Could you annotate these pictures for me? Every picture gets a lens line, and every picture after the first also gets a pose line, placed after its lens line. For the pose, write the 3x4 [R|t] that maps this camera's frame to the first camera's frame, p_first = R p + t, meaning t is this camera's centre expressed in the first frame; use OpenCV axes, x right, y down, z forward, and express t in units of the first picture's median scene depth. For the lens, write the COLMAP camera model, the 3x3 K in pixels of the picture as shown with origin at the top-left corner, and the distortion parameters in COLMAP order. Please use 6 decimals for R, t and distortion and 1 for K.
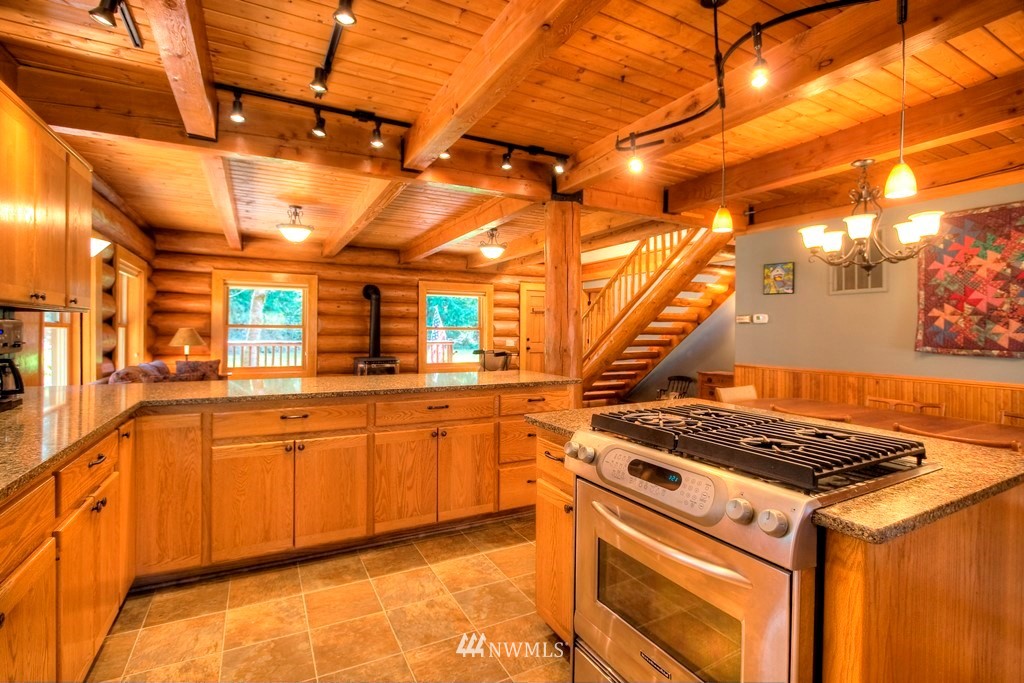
lens RADIAL K [[489.8, 0, 503.7], [0, 489.8, 329.0], [0, 0, 1]] dist [-0.002661, 0.000137]
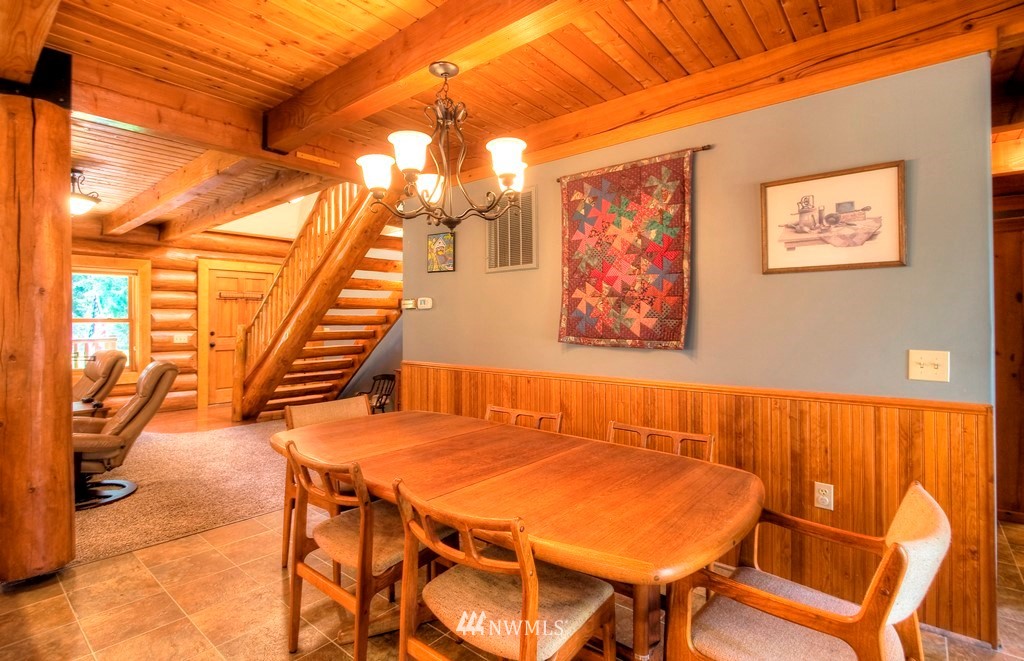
lens RADIAL K [[487.2, 0, 509.2], [0, 487.2, 316.0], [0, 0, 1]] dist [-0.002260, -0.000440]
pose [[0.934395, -0.009257, 0.356117, 0.486945], [0.011321, 0.999929, -0.003711, 0.004947], [-0.356058, 0.007499, 0.934434, 0.286055]]
